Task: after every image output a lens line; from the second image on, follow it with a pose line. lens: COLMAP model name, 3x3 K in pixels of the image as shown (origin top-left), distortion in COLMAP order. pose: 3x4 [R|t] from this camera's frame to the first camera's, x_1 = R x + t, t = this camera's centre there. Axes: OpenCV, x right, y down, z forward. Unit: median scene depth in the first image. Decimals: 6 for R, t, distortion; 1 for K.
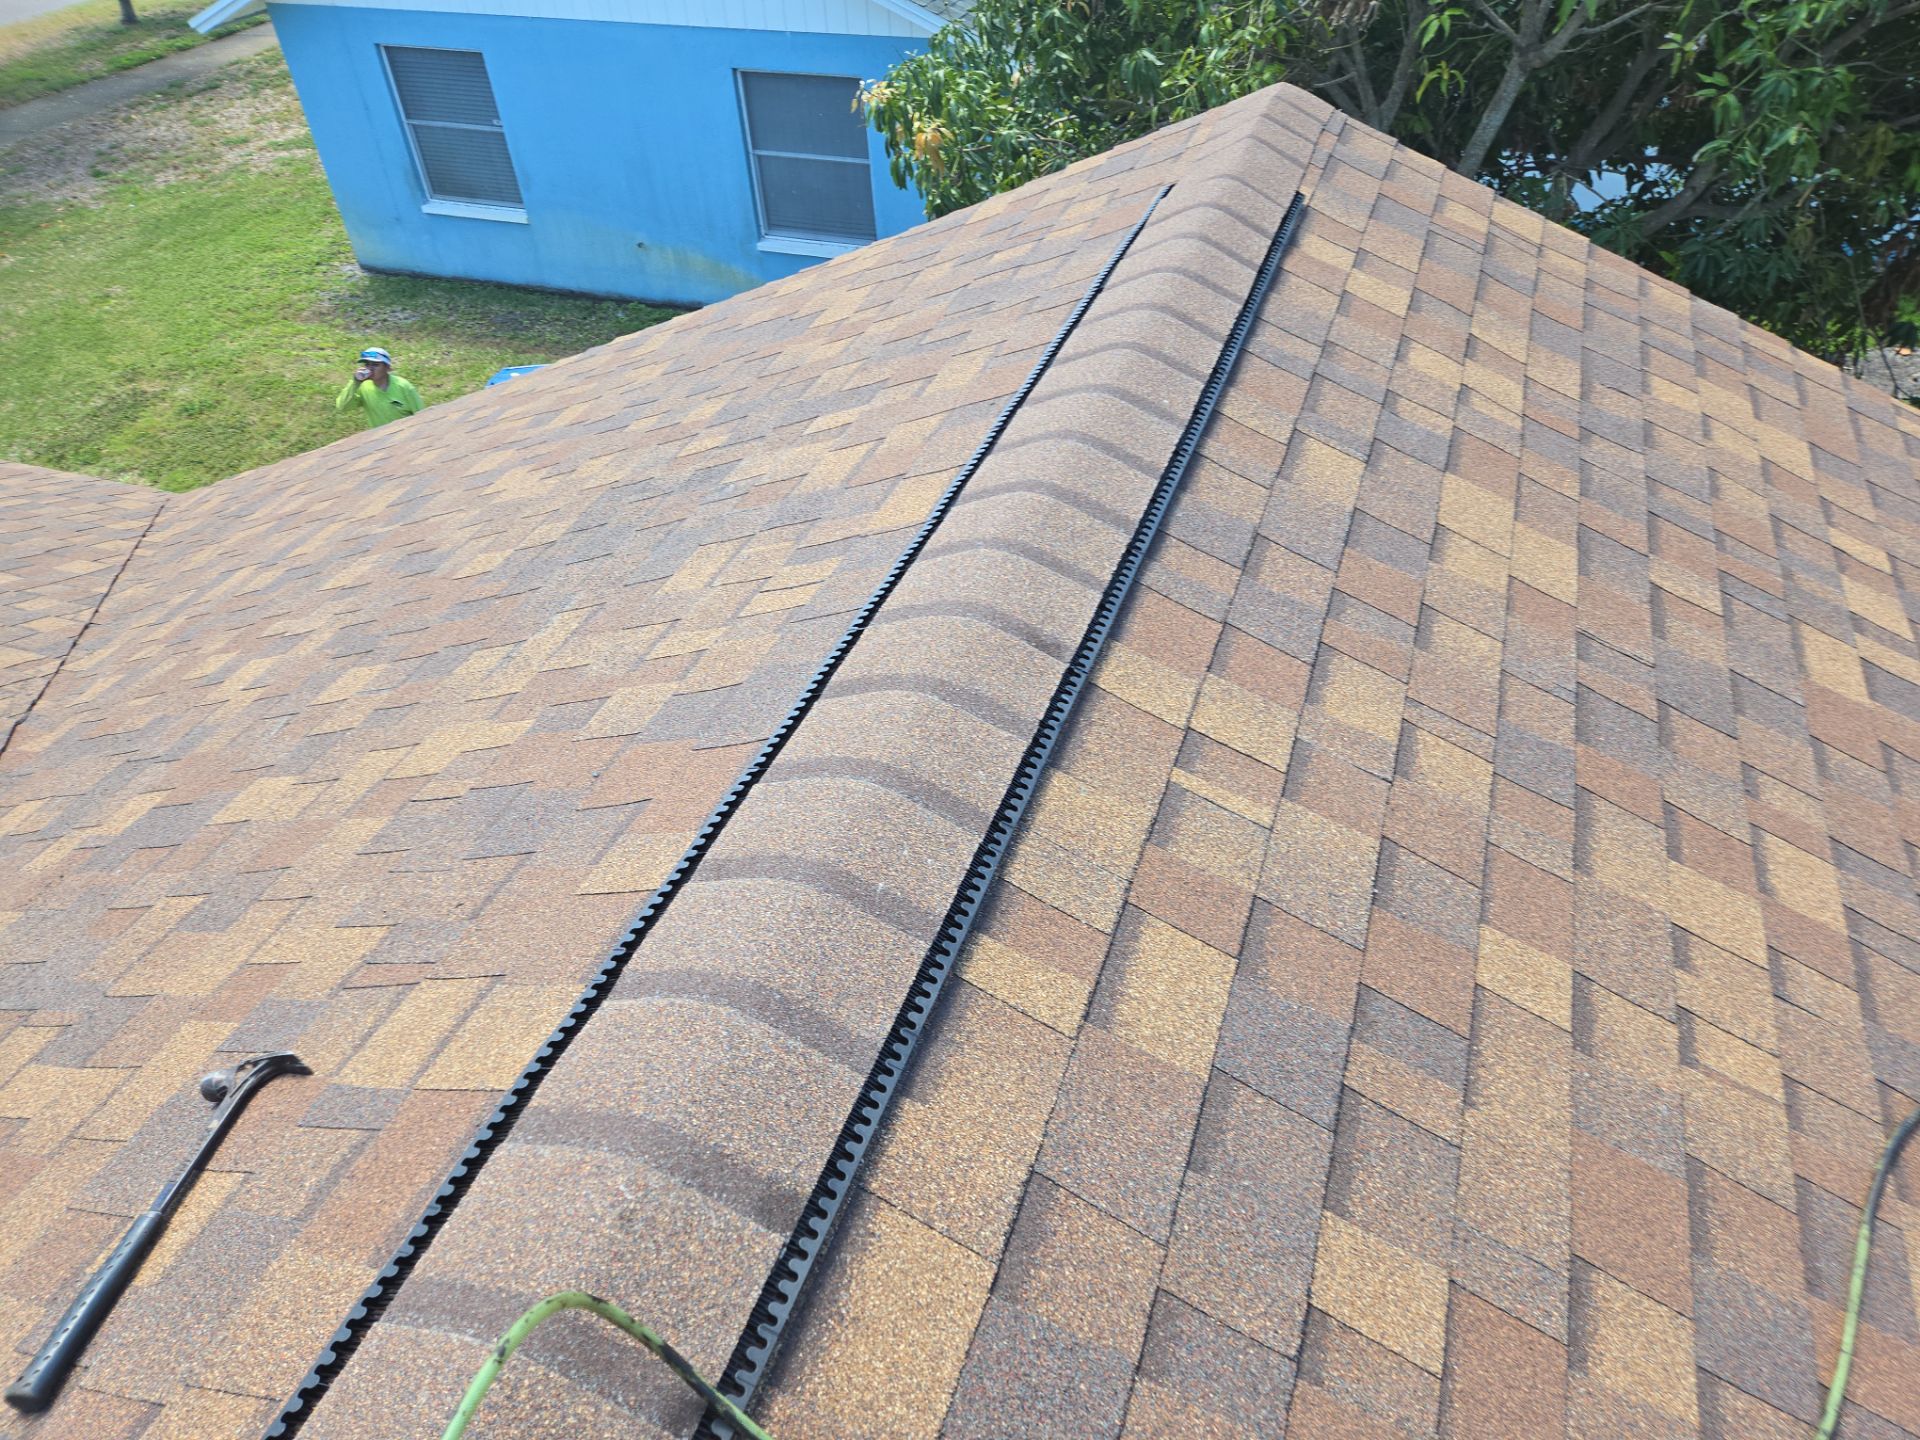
lens RADIAL K [[1227.1, 0, 955.0], [0, 1227.1, 711.1], [0, 0, 1]] dist [0.090082, -0.063058]
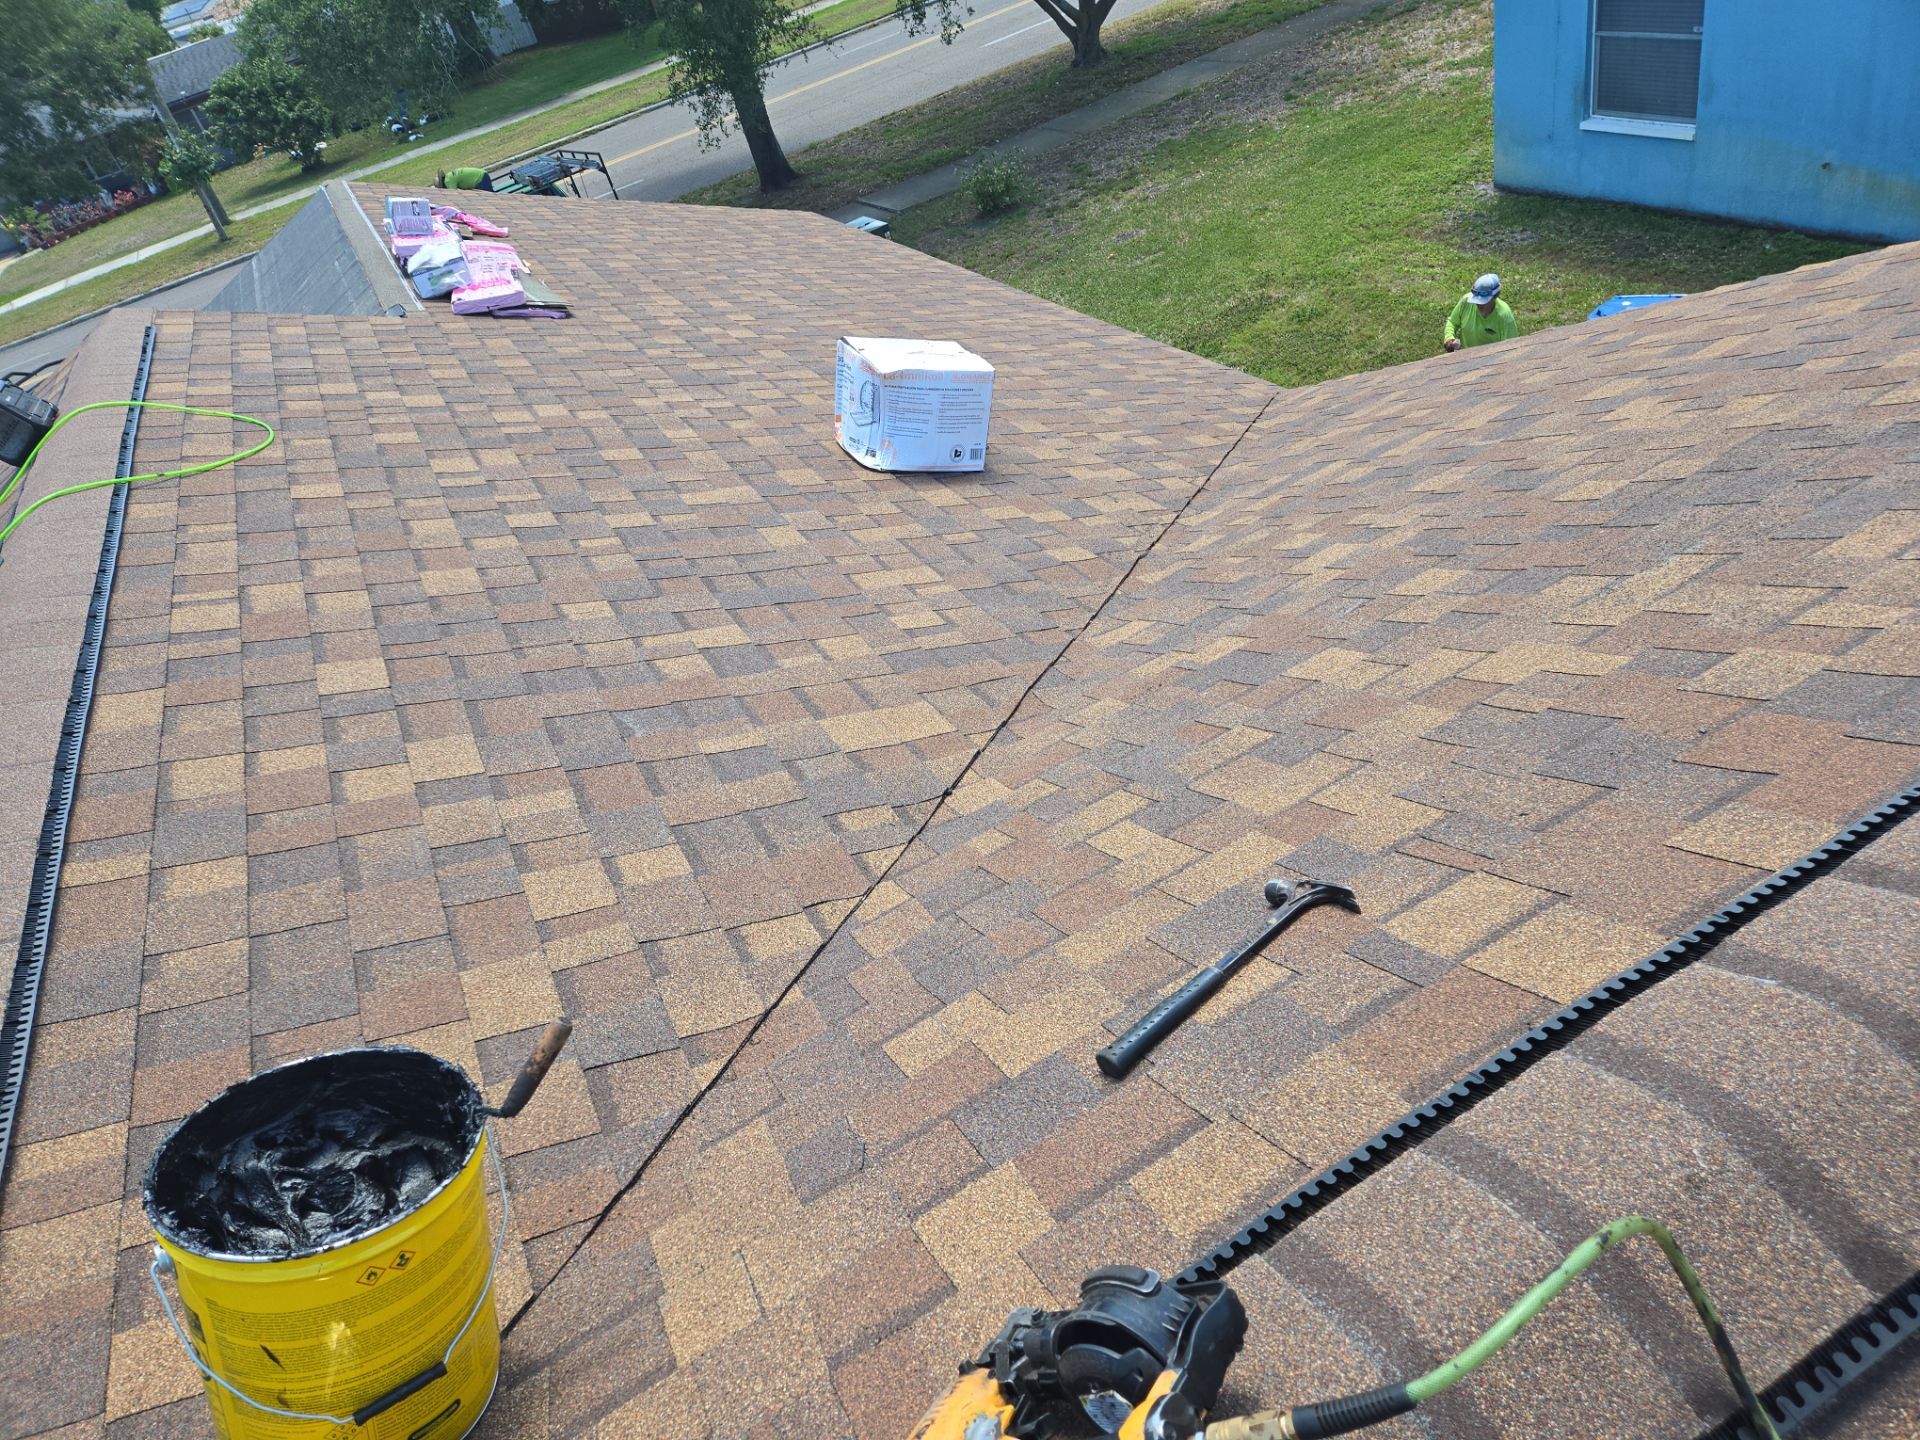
lens RADIAL K [[1246.5, 0, 998.5], [0, 1246.5, 727.3], [0, 0, 1]] dist [0.076713, -0.068960]
pose [[0.749062, 0.291523, -0.594912, -0.090353], [-0.258419, 0.955420, 0.142802, 0.036531], [0.610021, 0.046769, 0.791004, -0.047624]]
